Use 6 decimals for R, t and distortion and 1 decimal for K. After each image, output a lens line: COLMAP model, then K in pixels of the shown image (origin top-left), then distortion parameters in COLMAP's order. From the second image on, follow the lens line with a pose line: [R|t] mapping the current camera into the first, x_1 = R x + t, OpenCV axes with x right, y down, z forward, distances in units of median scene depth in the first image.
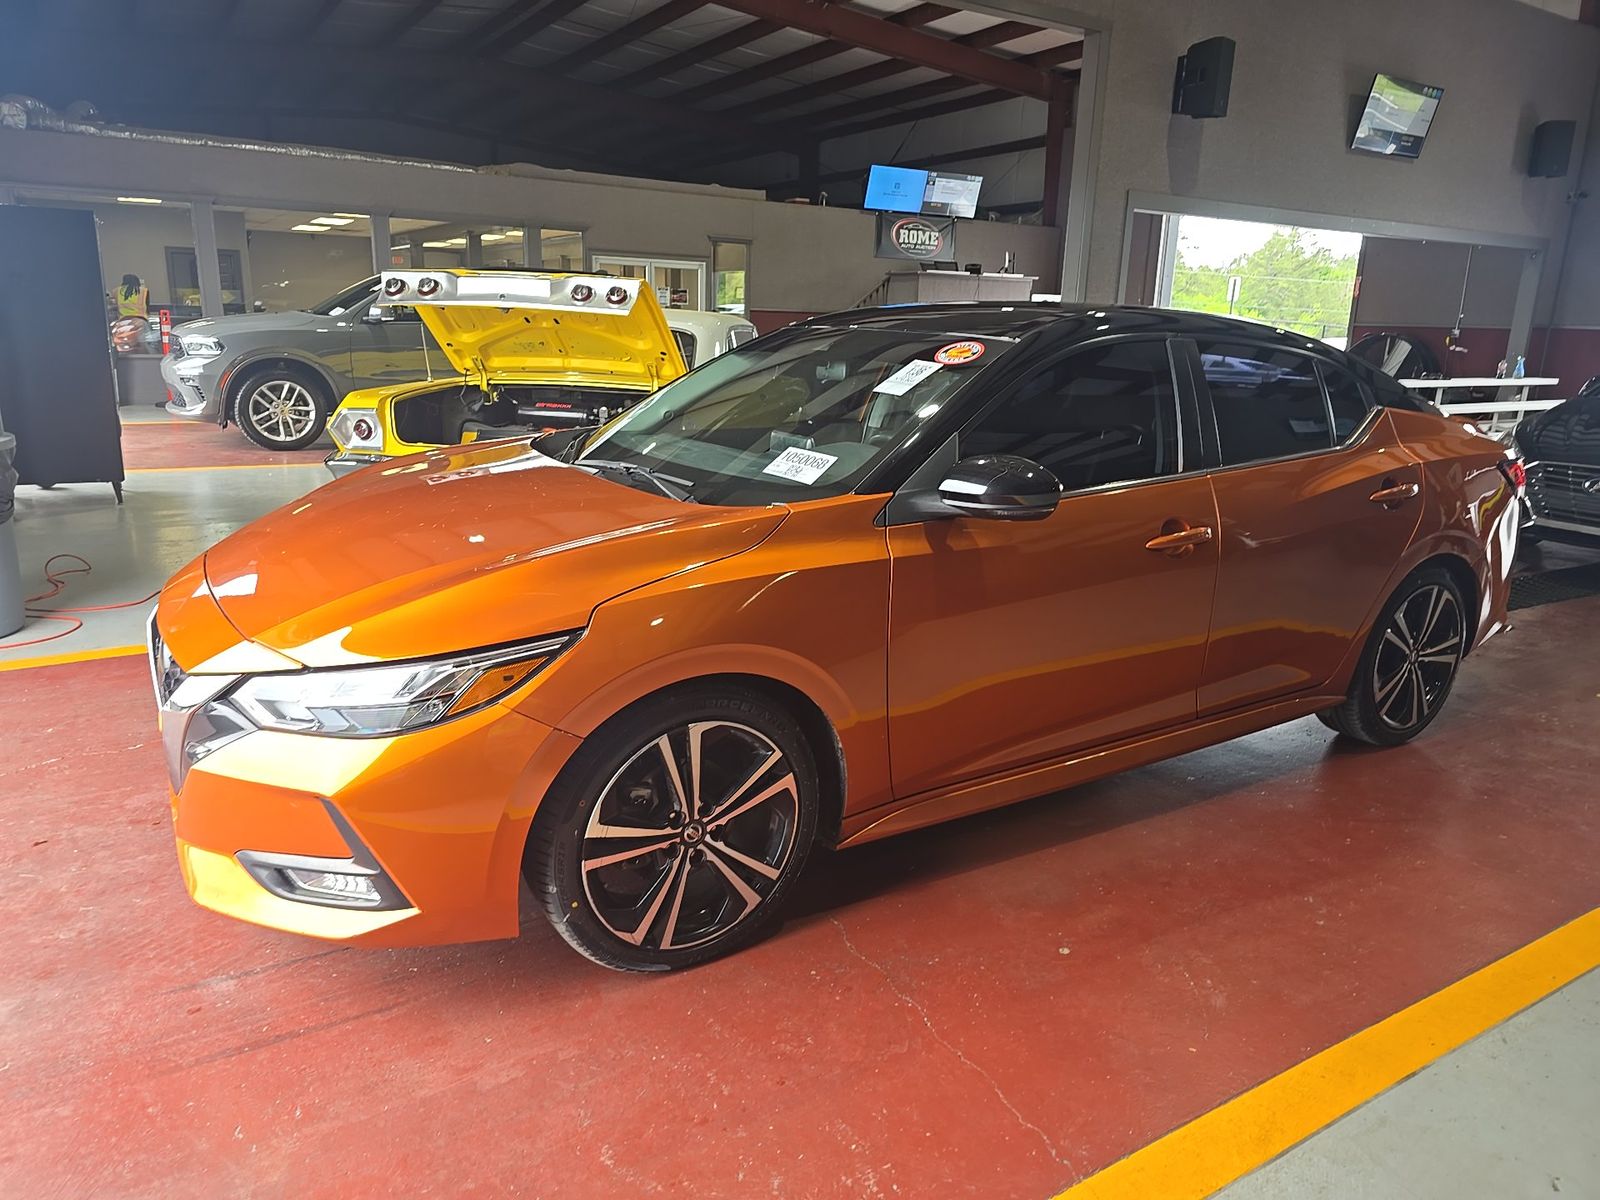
lens RADIAL K [[1082.4, 0, 804.3], [0, 1082.4, 600.9], [0, 0, 1]] dist [0.006189, -0.000513]
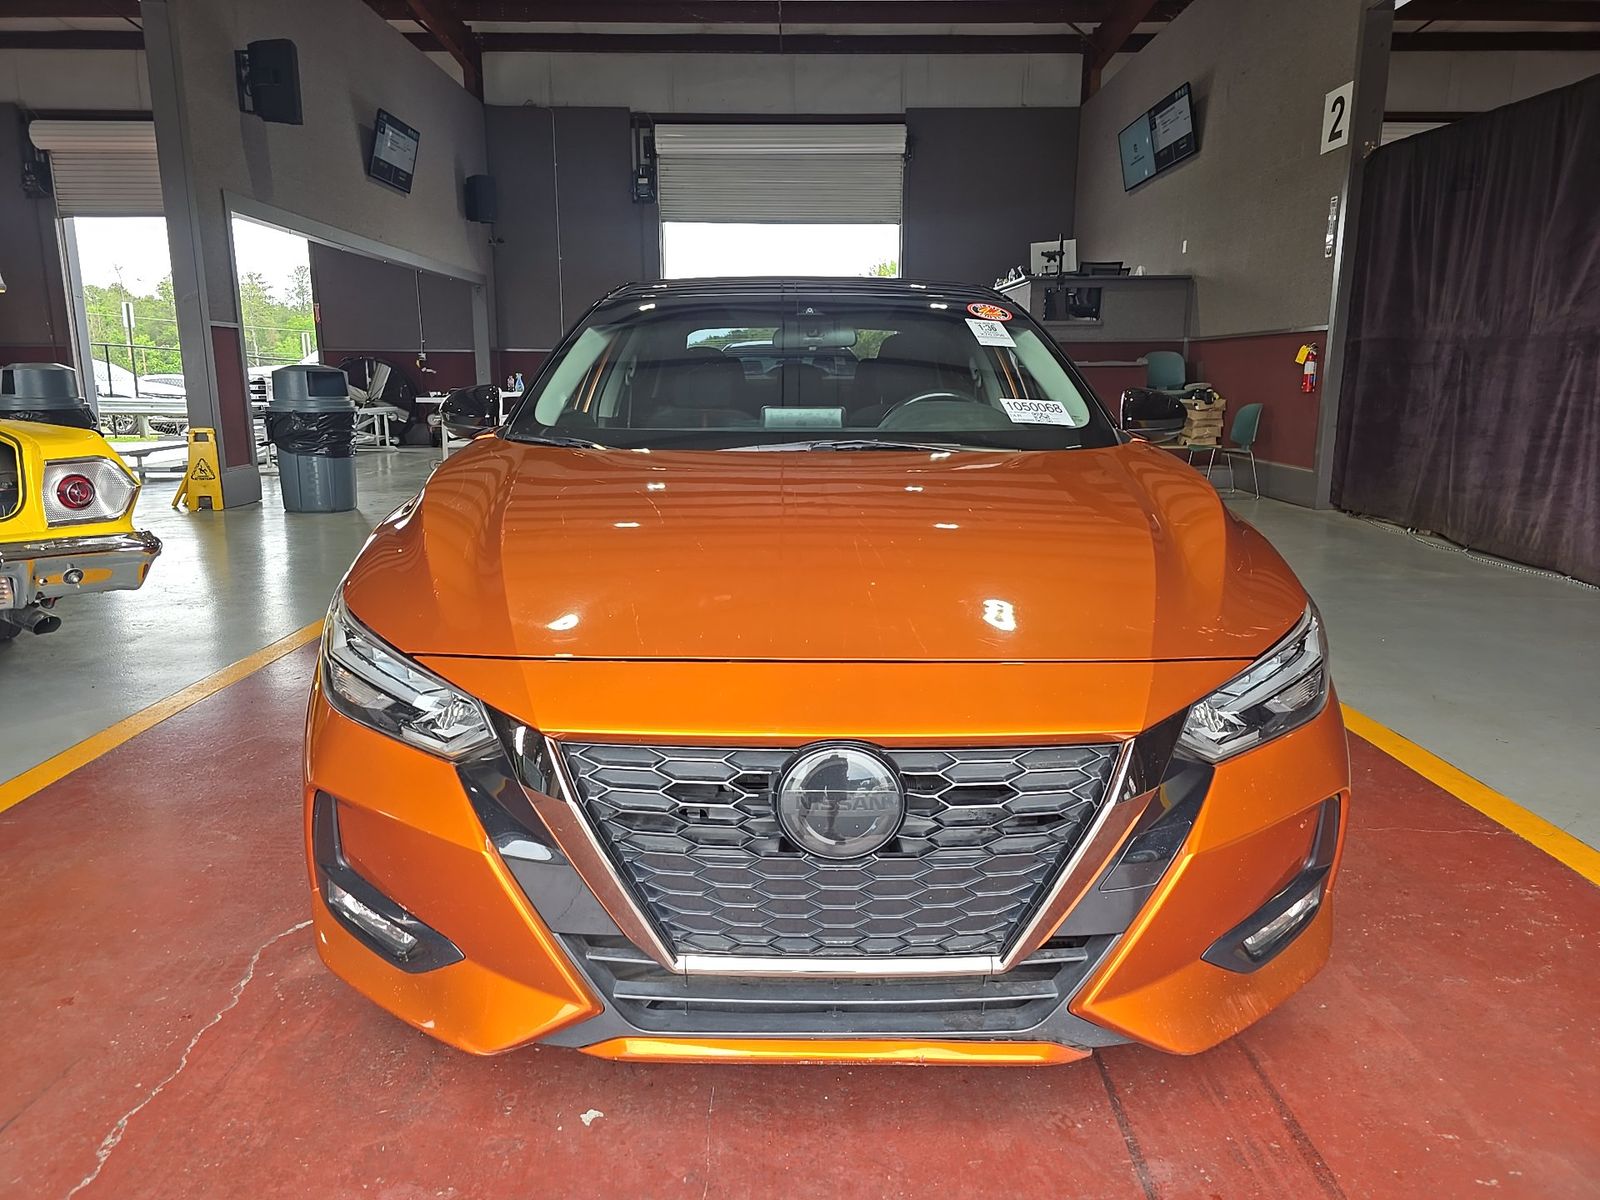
lens RADIAL K [[1082.4, 0, 804.3], [0, 1082.4, 600.9], [0, 0, 1]] dist [0.006189, -0.000513]
pose [[0.516873, -0.197103, 0.833062, -0.257745], [0.225410, 0.970128, 0.089678, -0.024922], [-0.825852, 0.141429, 0.545862, 0.168781]]
